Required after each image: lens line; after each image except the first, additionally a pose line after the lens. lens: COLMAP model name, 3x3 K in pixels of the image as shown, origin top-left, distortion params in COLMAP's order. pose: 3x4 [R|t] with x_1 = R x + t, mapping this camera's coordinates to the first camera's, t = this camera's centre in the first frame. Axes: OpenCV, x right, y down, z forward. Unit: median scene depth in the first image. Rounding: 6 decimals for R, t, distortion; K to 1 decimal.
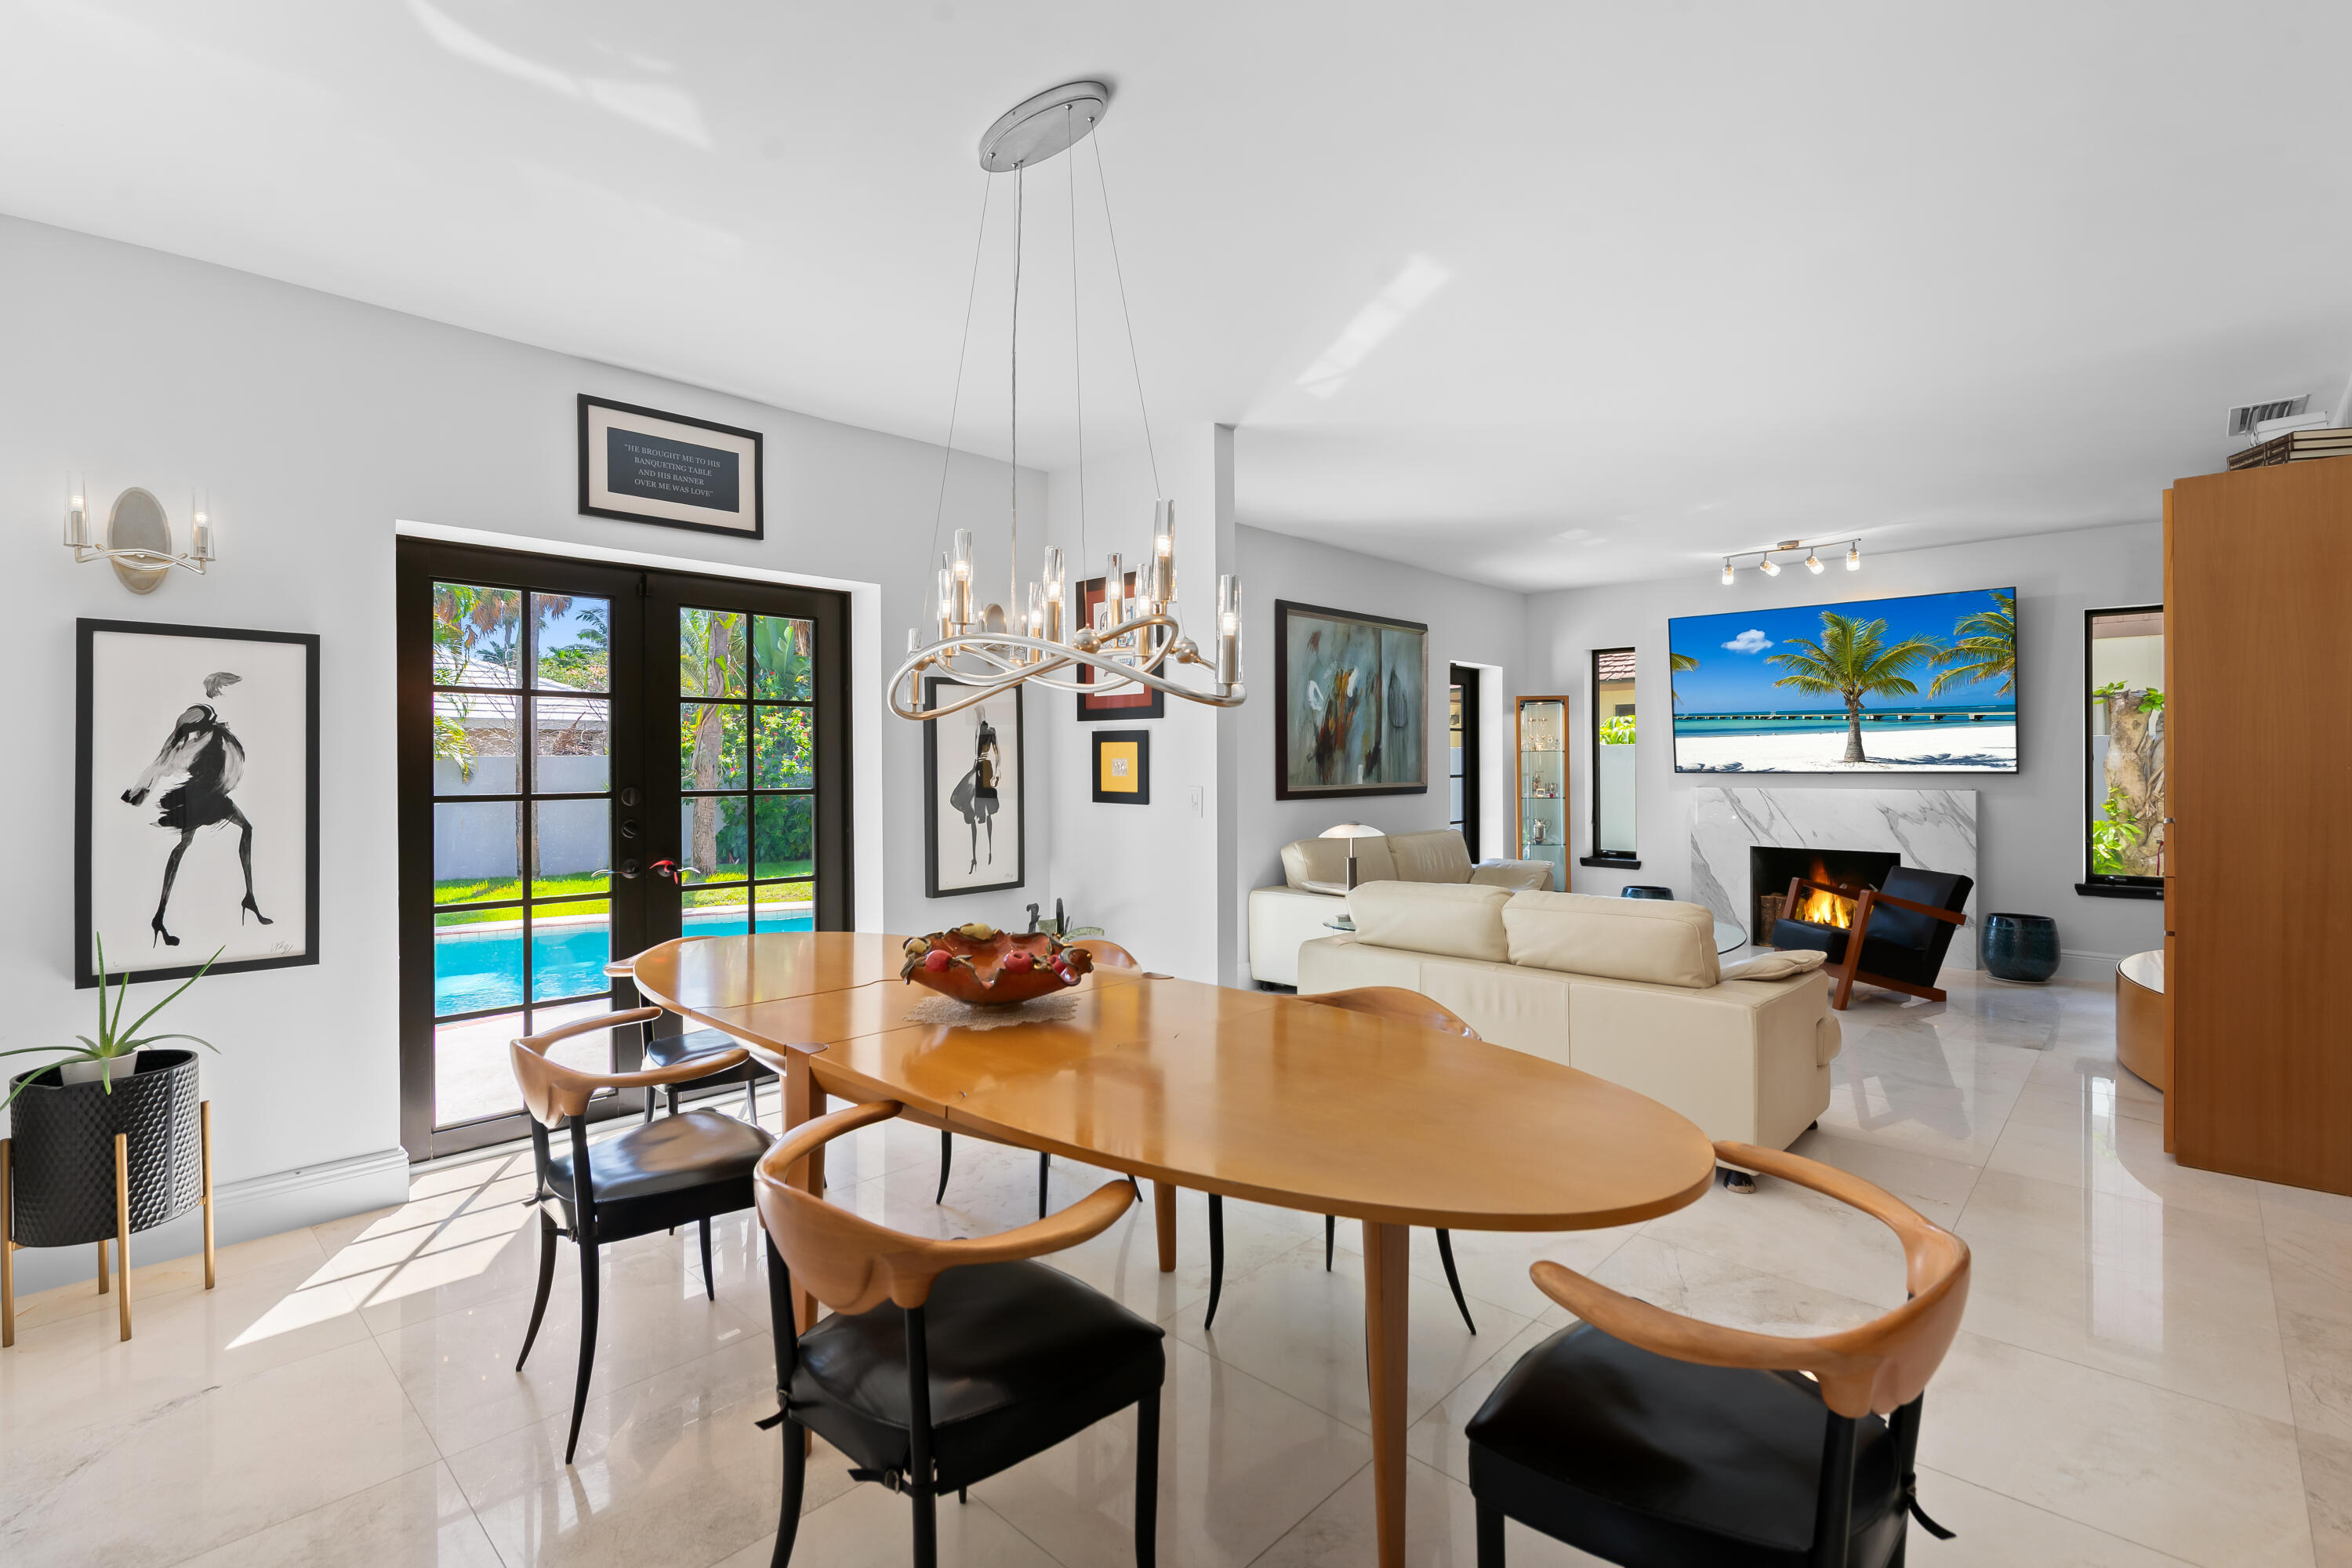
lens RADIAL K [[1043.4, 0, 1161.9], [0, 1043.4, 763.8], [0, 0, 1]] dist [0.010183, -0.001096]
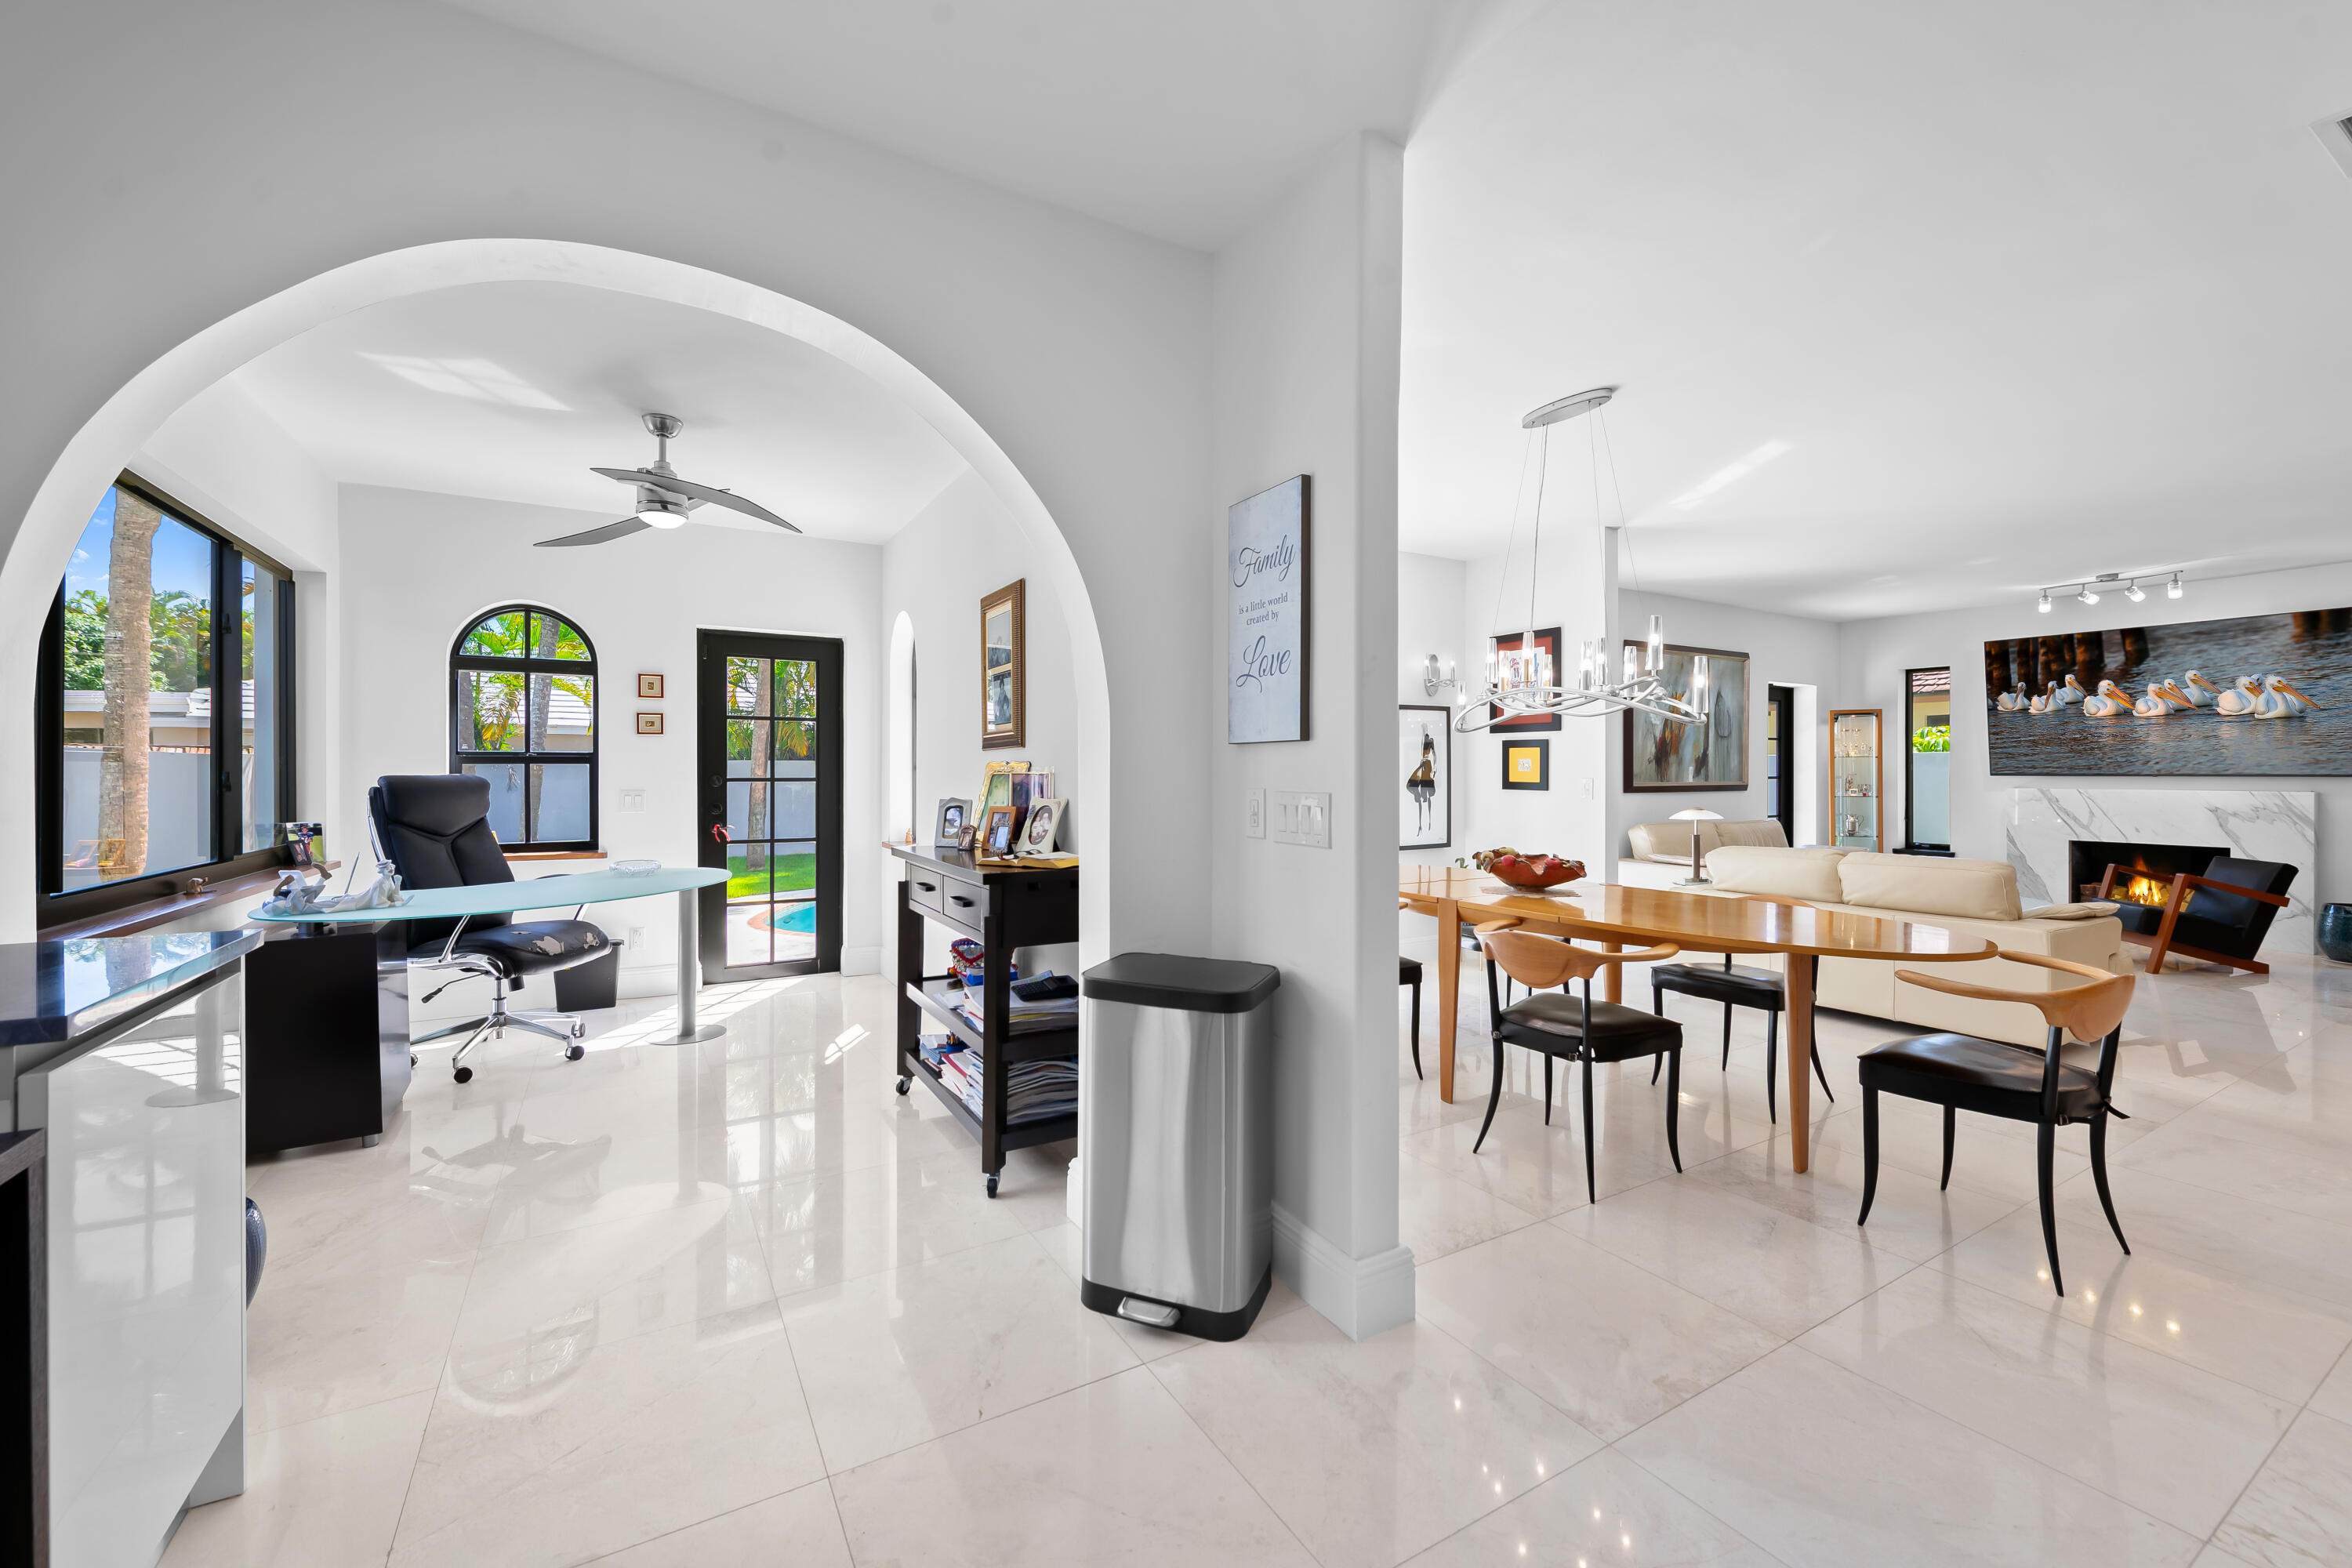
lens RADIAL K [[932.7, 0, 1161.0], [0, 932.7, 774.1], [0, 0, 1]] dist [0.002264, -0.002175]
pose [[0.962321, 0.005379, -0.271864, -0.127571], [-0.005203, 0.999986, 0.001369, 0.012336], [0.271867, 0.000097, 0.962335, -0.277557]]
